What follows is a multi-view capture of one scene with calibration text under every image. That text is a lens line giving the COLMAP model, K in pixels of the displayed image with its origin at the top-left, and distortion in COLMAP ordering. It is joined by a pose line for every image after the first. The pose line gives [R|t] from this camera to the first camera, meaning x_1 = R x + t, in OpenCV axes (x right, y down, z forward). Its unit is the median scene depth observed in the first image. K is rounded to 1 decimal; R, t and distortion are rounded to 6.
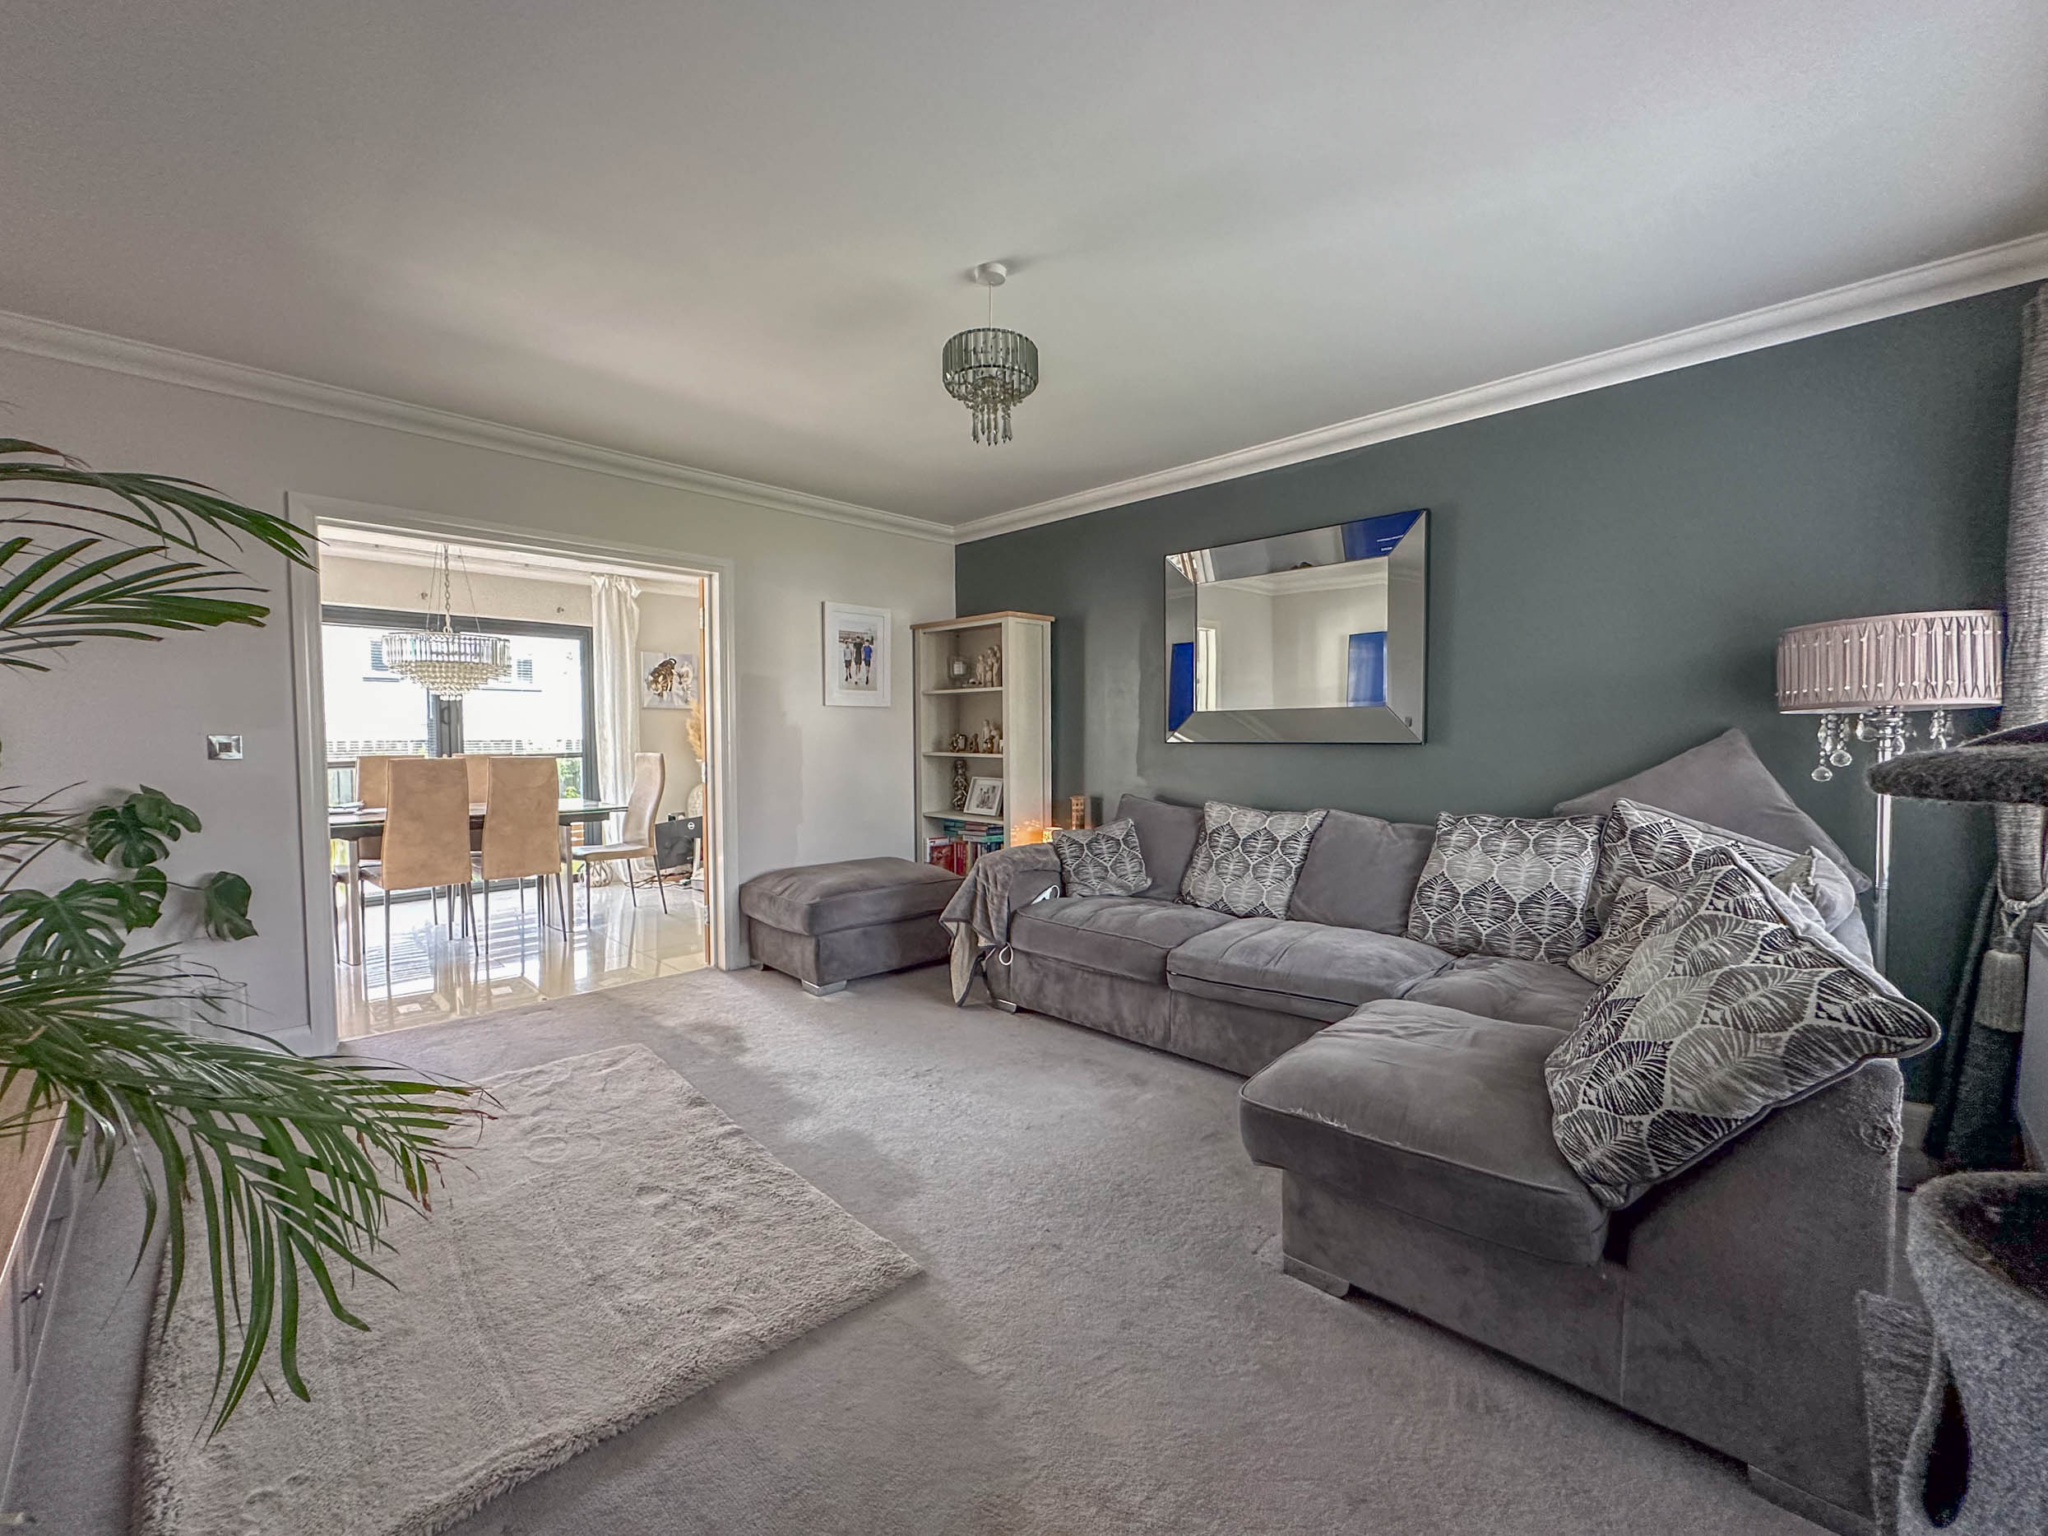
lens RADIAL K [[819.6, 0, 1024.0], [0, 819.6, 768.0], [0, 0, 1]] dist [-0.000280, -0.000026]
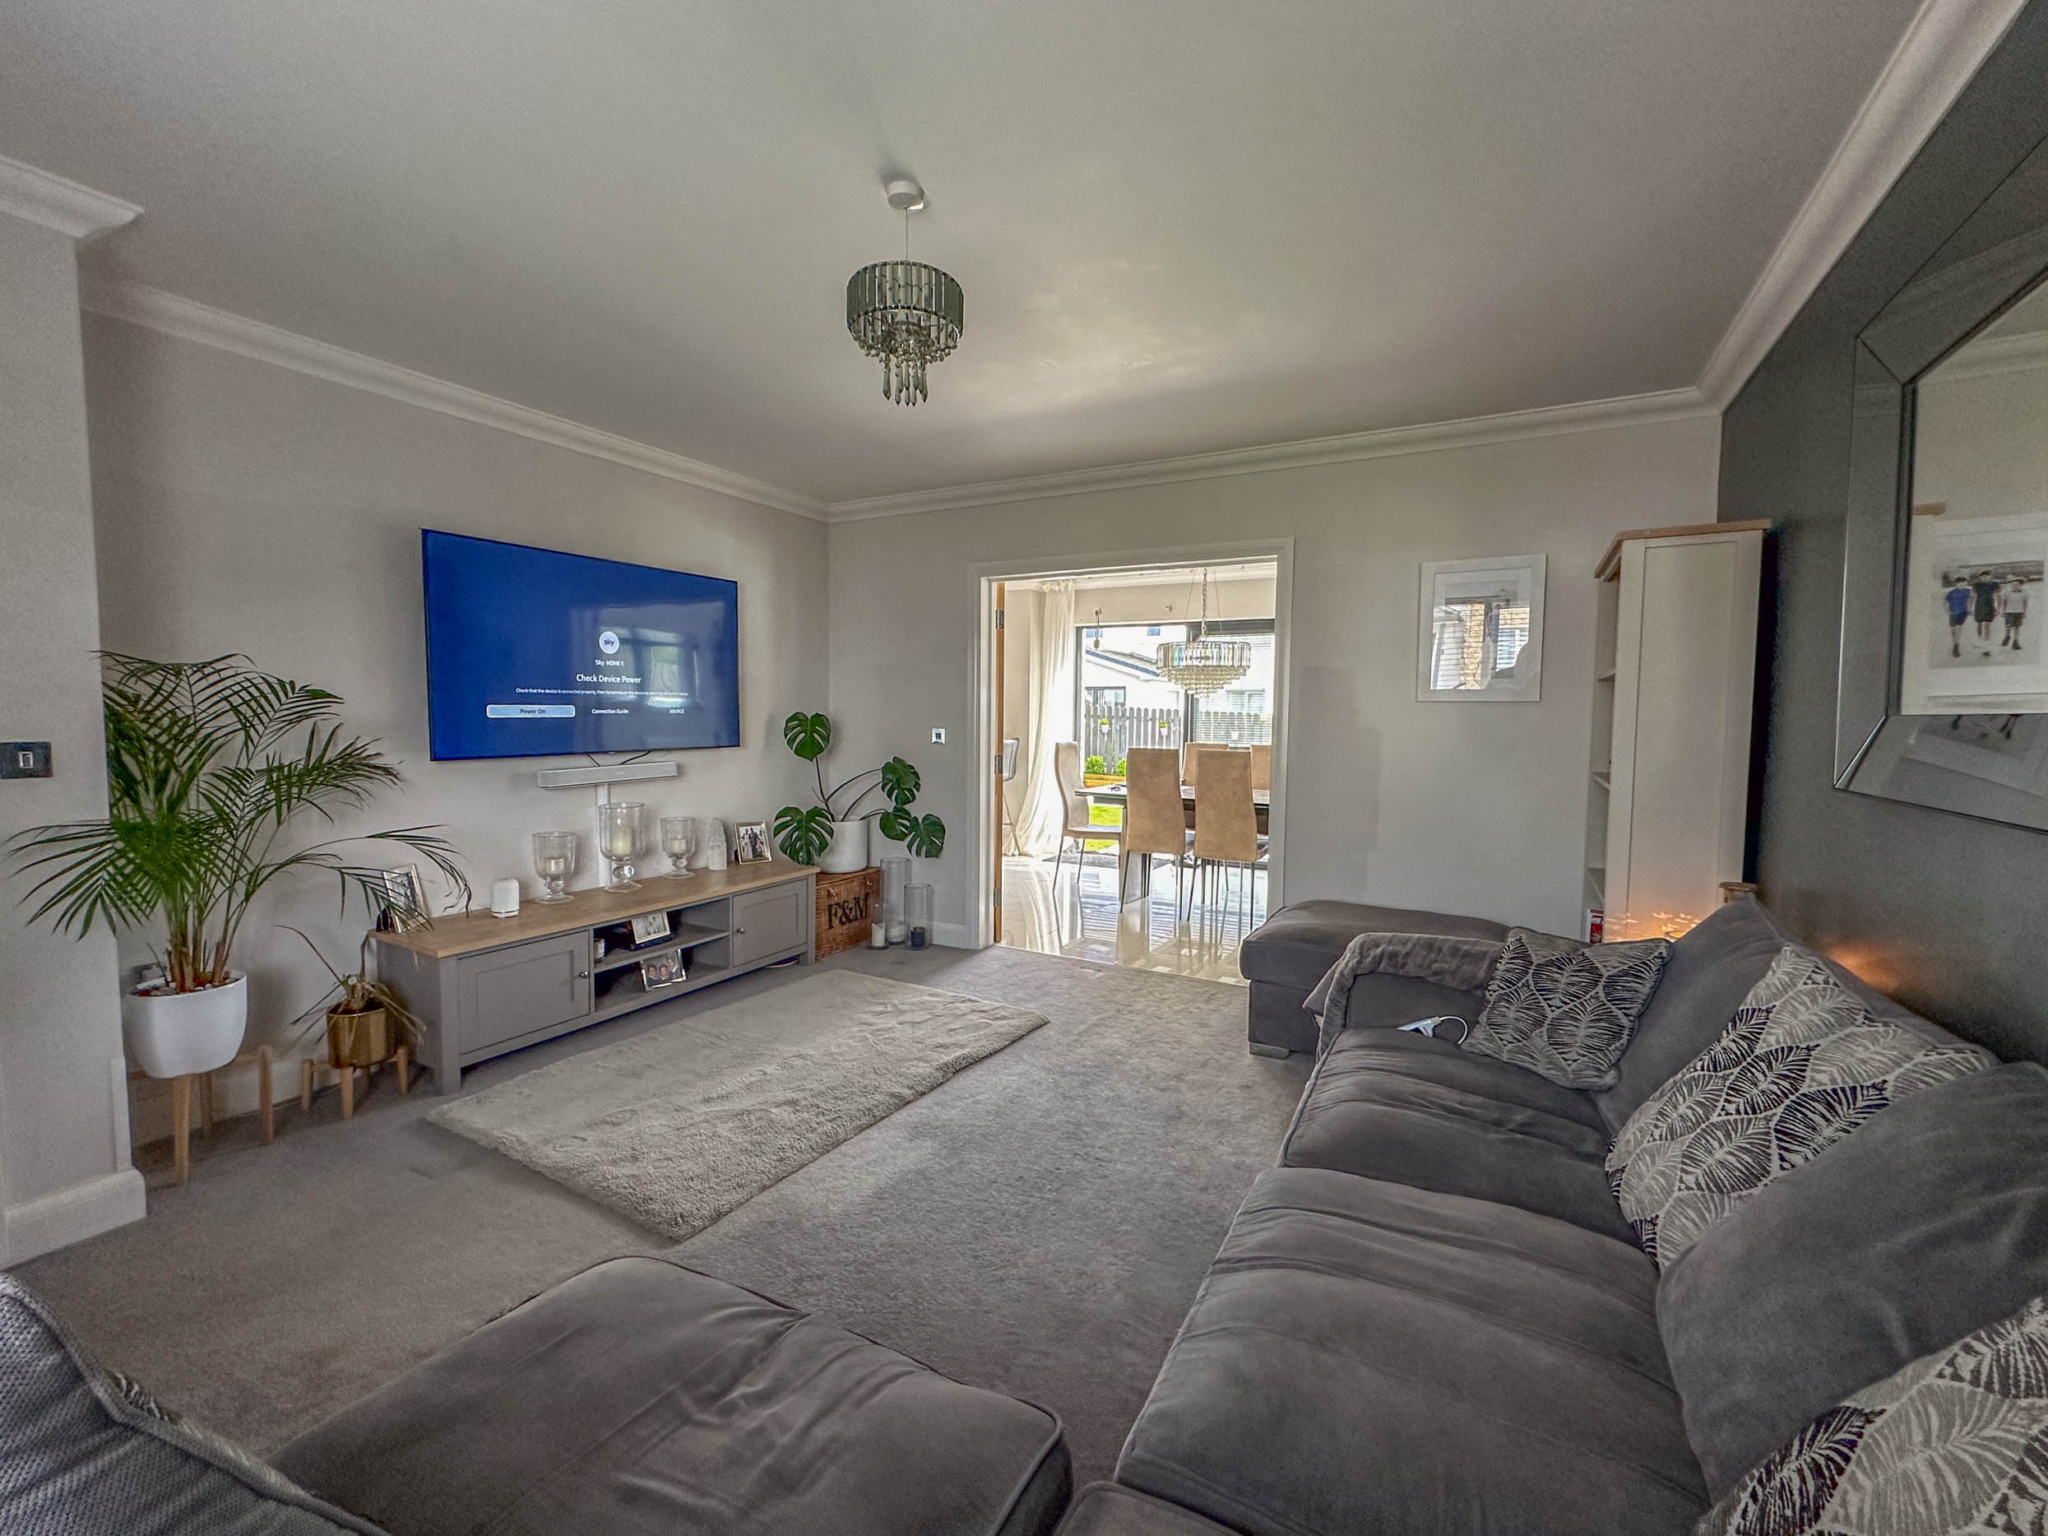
lens RADIAL K [[837.1, 0, 1024.0], [0, 837.1, 768.0], [0, 0, 1]] dist [-0.001711, -0.000007]
pose [[0.310163, 0.066228, -0.948374, 0.412866], [-0.051749, 0.997268, 0.052718, -0.038535], [0.949274, 0.032726, 0.312743, 0.444919]]
